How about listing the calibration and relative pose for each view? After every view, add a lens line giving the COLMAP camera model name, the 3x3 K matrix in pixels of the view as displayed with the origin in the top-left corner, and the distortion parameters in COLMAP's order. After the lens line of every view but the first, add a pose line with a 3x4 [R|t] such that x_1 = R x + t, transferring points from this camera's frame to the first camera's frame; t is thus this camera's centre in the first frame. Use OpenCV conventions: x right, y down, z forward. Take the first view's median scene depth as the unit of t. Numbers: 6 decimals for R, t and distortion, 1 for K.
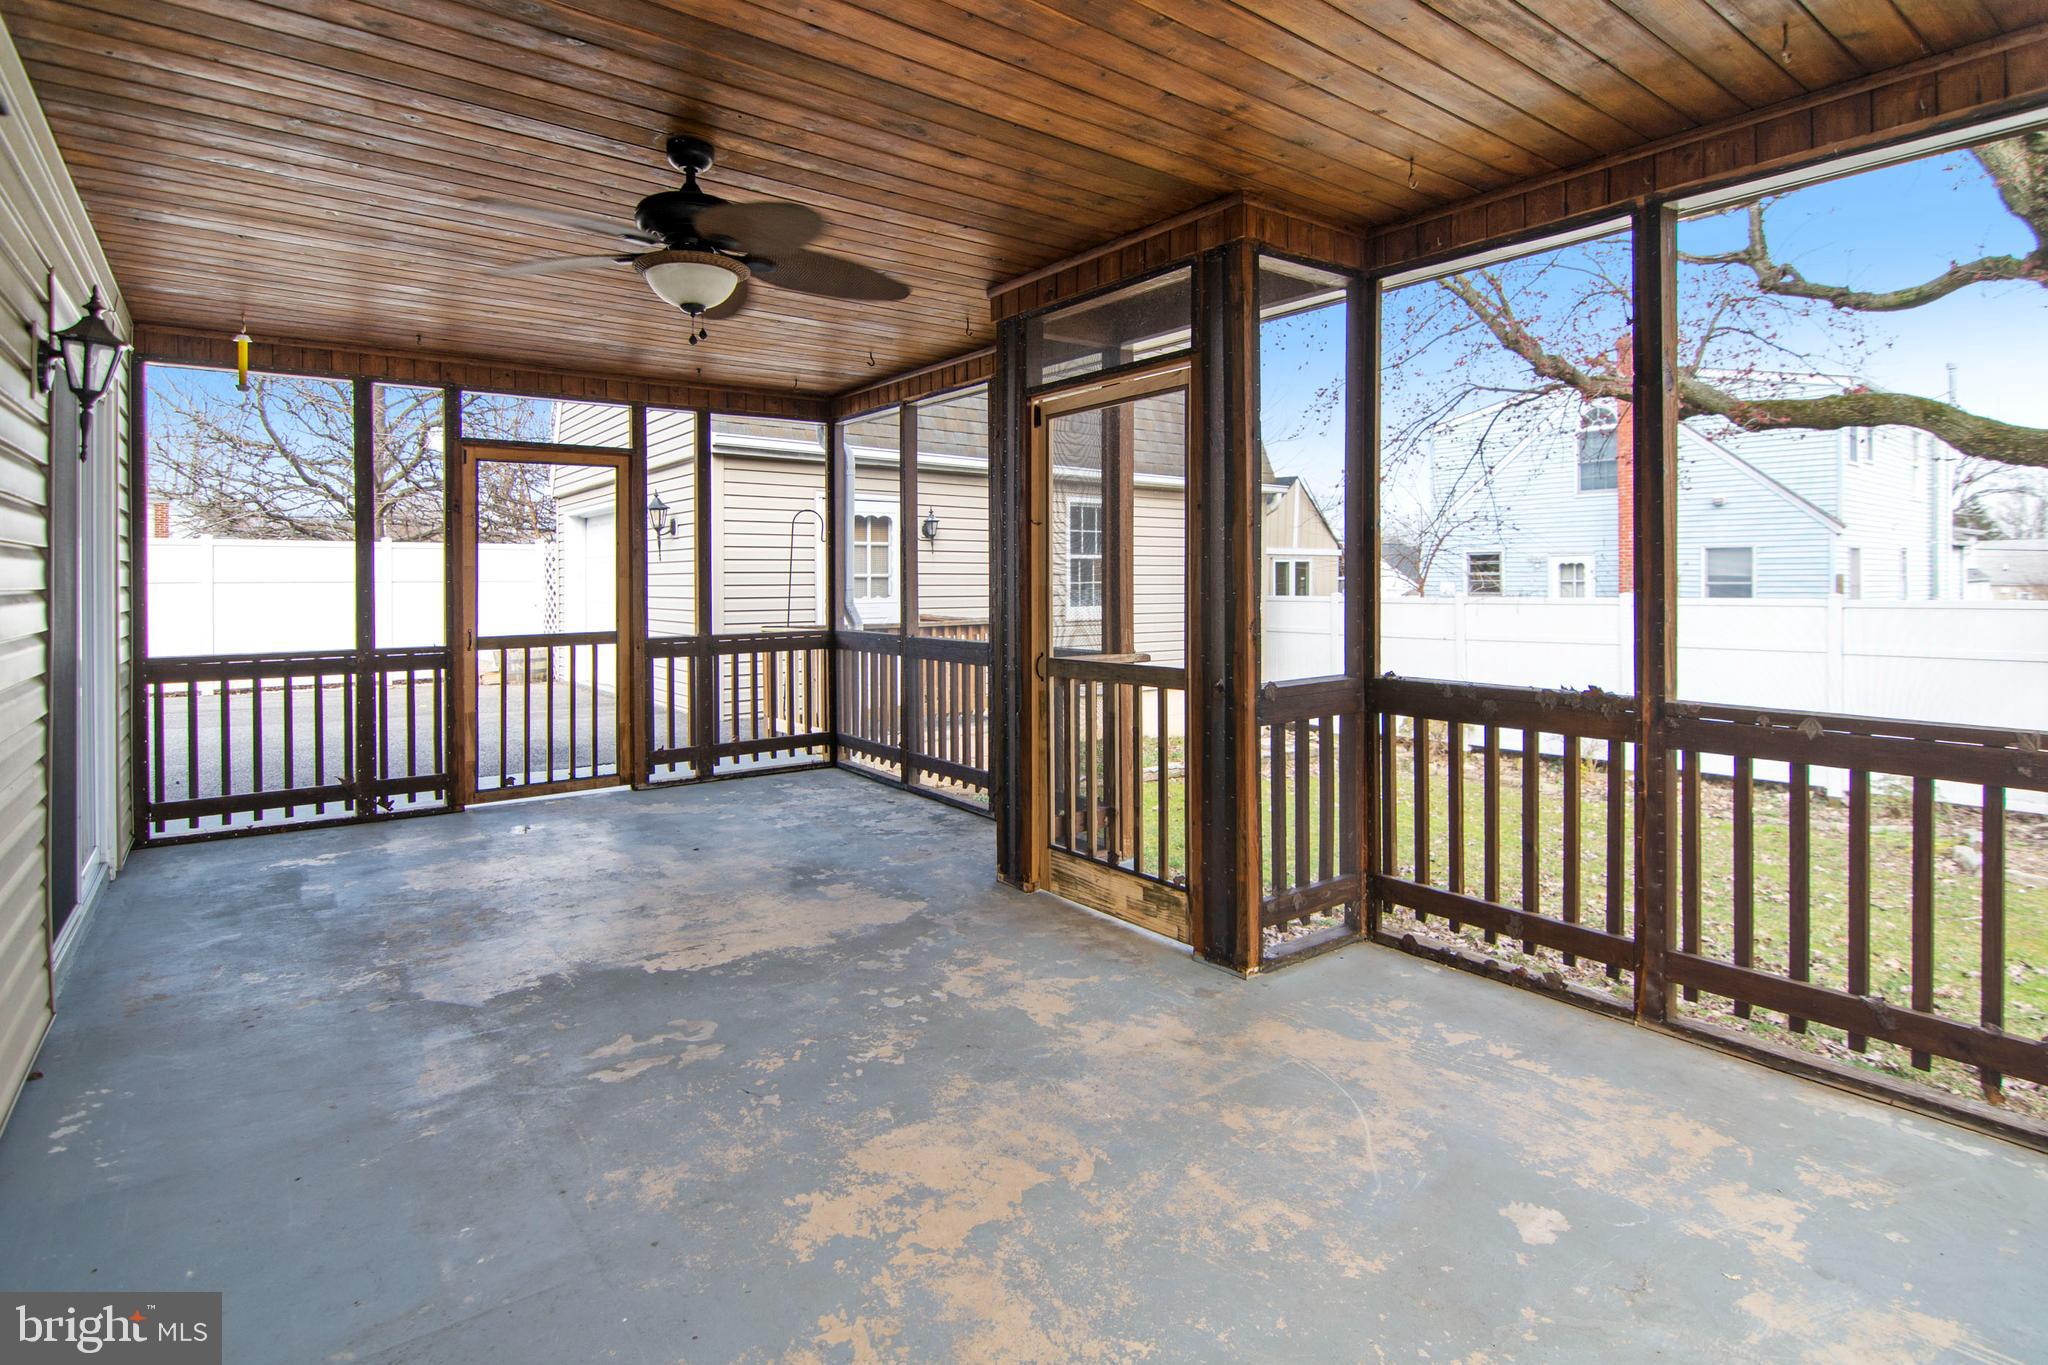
lens RADIAL K [[1019.4, 0, 1023.5], [0, 1019.4, 593.8], [0, 0, 1]] dist [-0.005877, -0.004545]
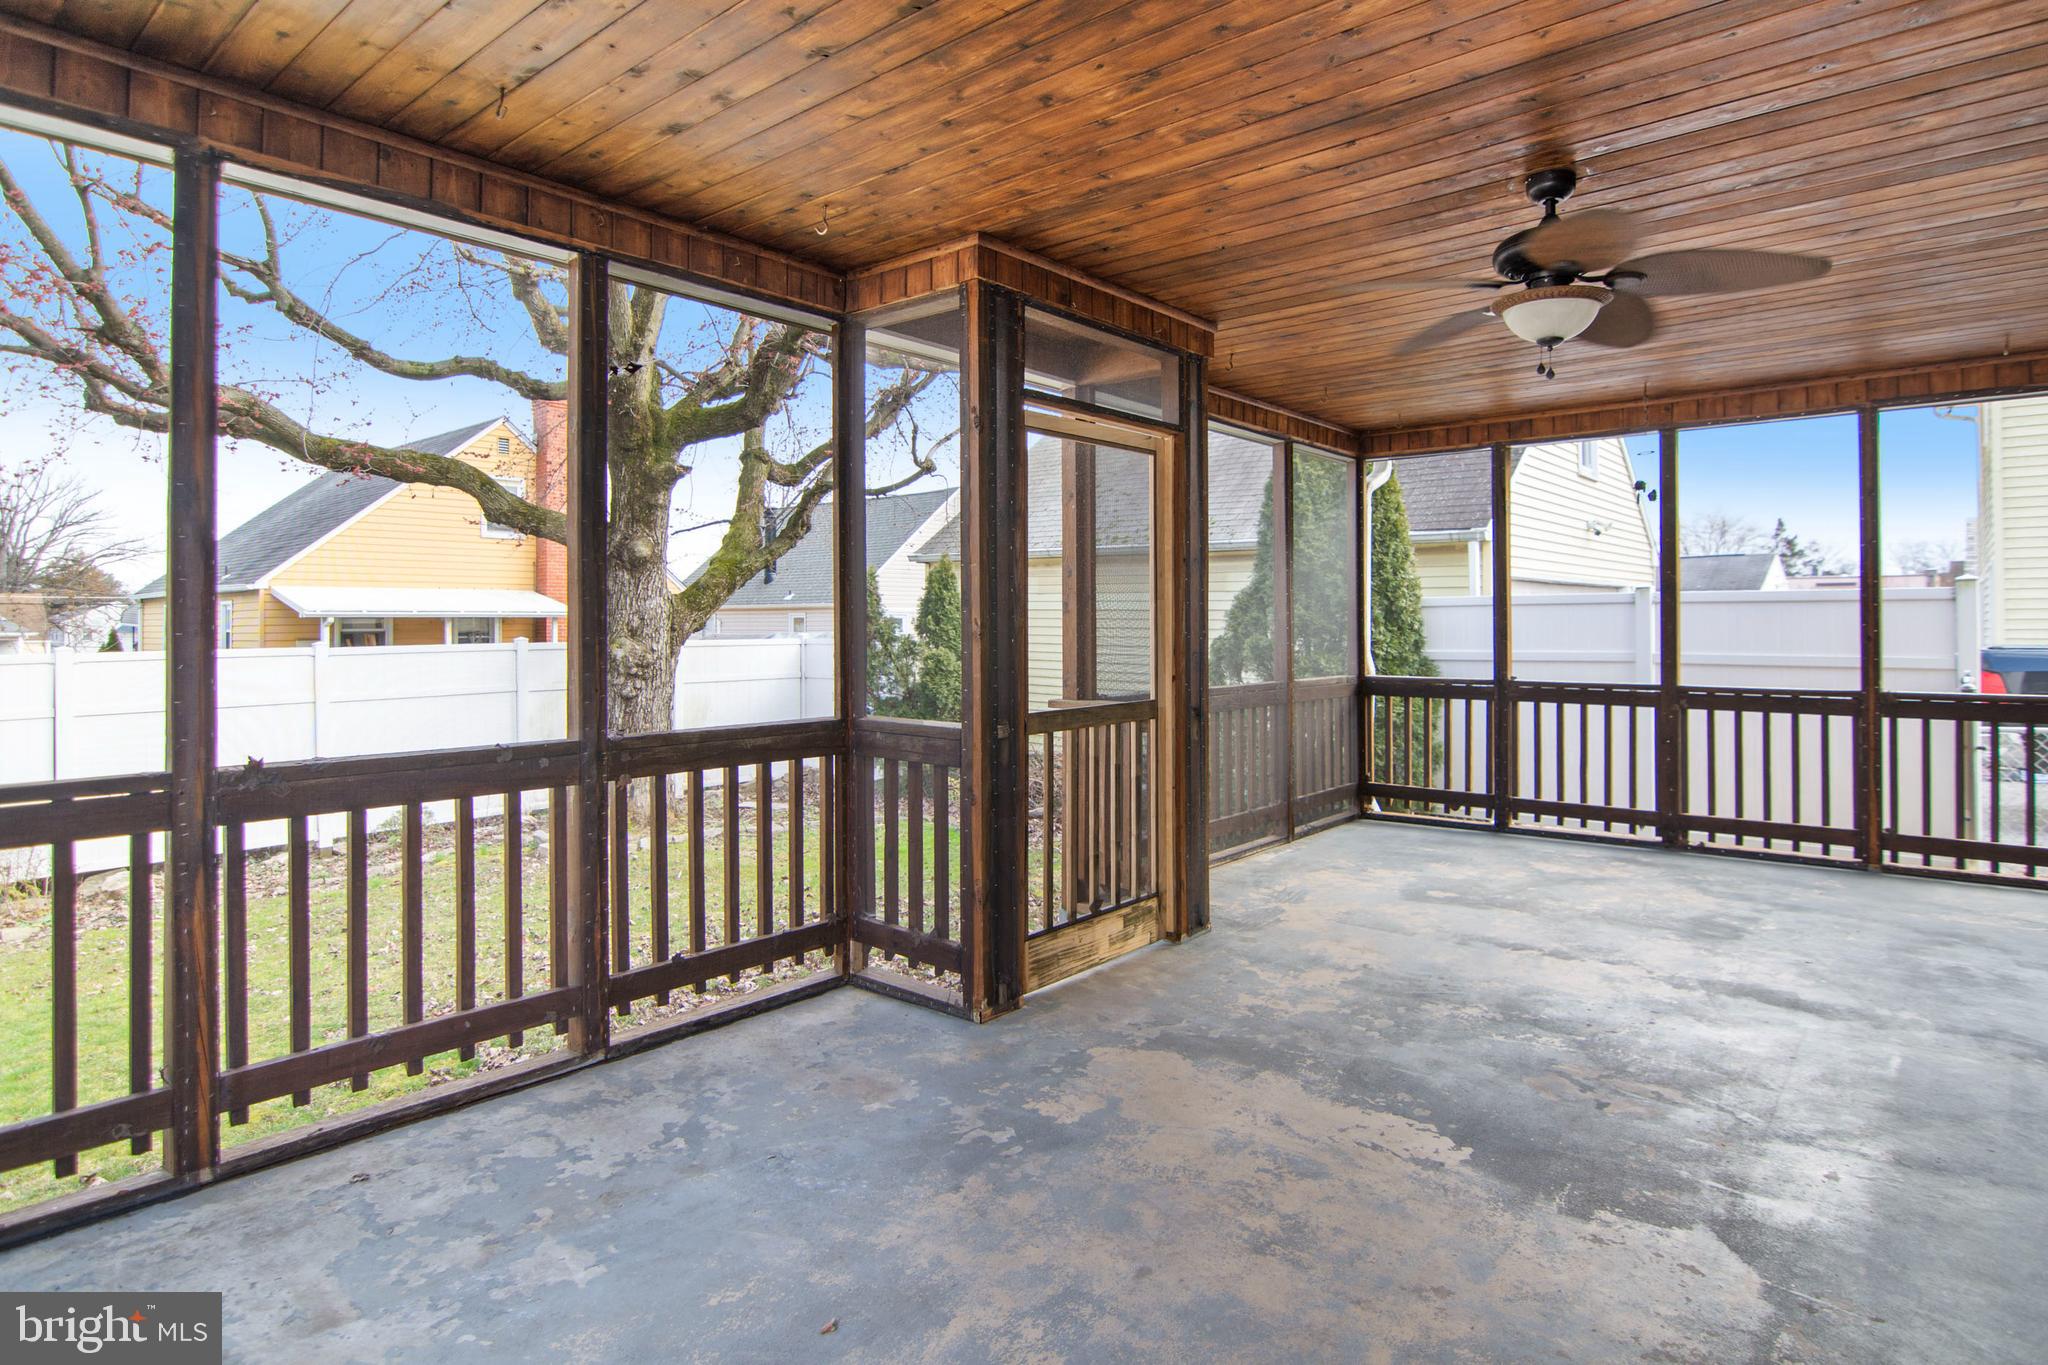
lens RADIAL K [[1101.5, 0, 1054.5], [0, 1101.5, 613.4], [0, 0, 1]] dist [-0.001565, -0.005775]
pose [[-0.217426, 0.010788, 0.976017, -1.060160], [0.020163, 0.999775, -0.006559, -0.016299], [-0.975869, 0.018254, -0.217594, 1.430921]]
